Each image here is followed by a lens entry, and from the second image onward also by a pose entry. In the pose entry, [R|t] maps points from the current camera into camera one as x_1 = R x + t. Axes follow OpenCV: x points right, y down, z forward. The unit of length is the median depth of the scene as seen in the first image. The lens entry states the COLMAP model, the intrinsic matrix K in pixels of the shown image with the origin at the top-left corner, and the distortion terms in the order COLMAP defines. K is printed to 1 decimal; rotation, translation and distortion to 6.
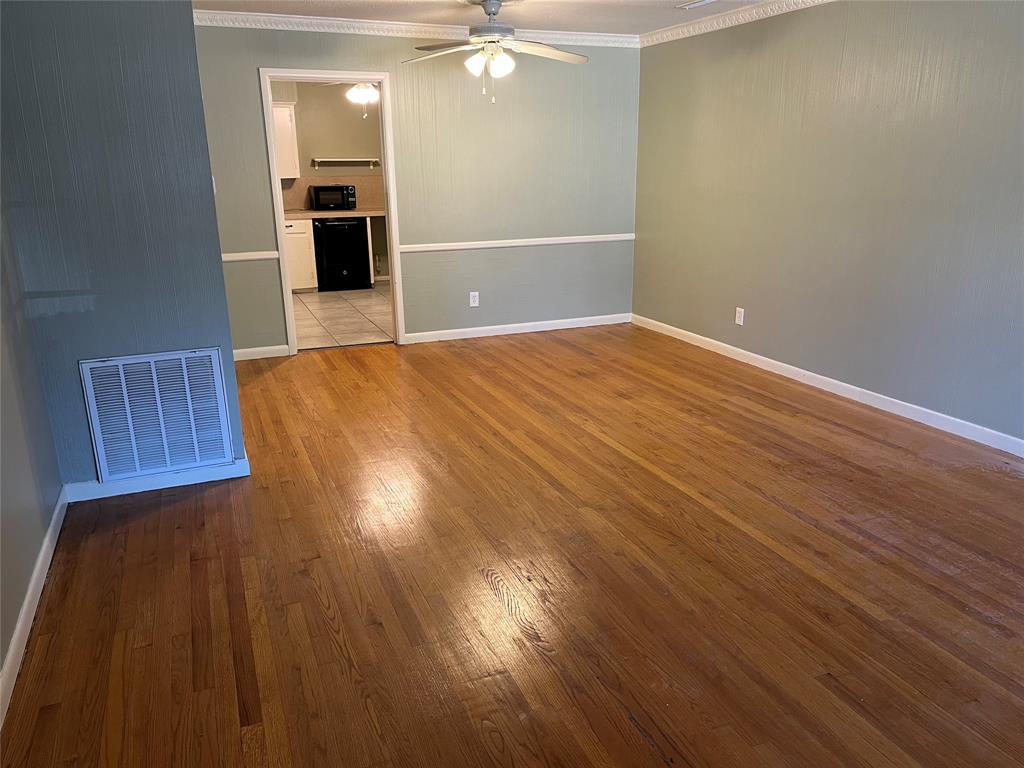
lens RADIAL K [[776.3, 0, 512.0], [0, 776.3, 384.0], [0, 0, 1]] dist [0.055860, -0.062825]
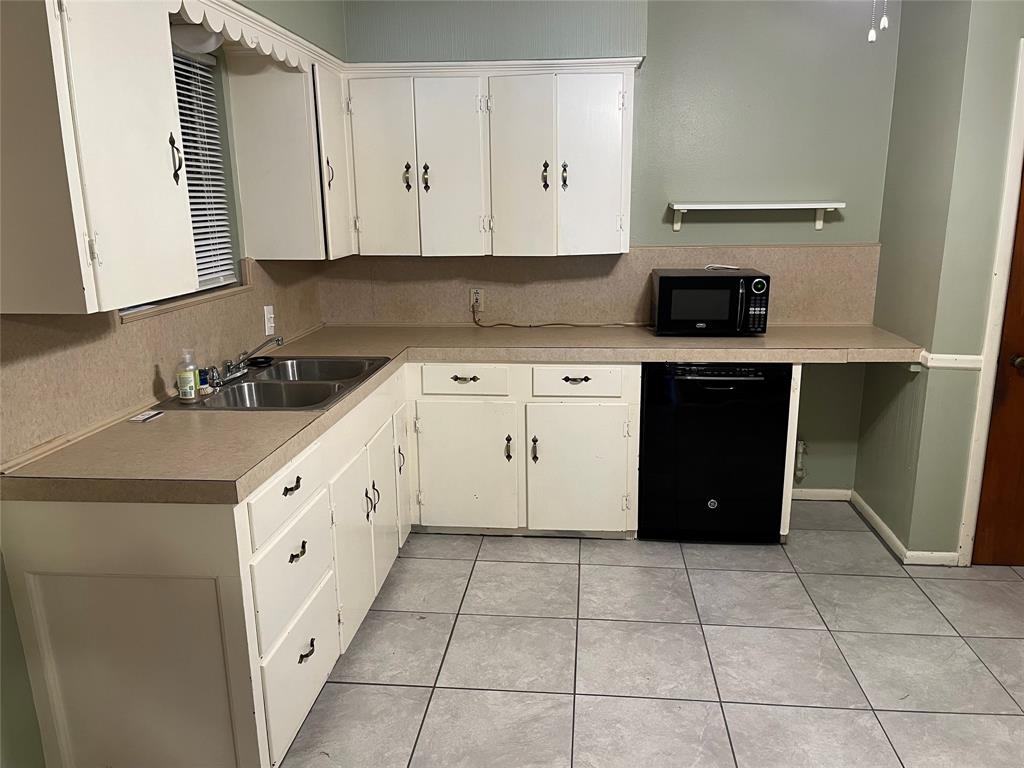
lens RADIAL K [[776.3, 0, 512.0], [0, 776.3, 384.0], [0, 0, 1]] dist [0.055860, -0.062825]
pose [[0.882267, 0.111289, -0.457406, -0.135217], [-0.135187, 0.990624, -0.019732, -0.180196], [0.450921, 0.079245, 0.889039, 0.622728]]
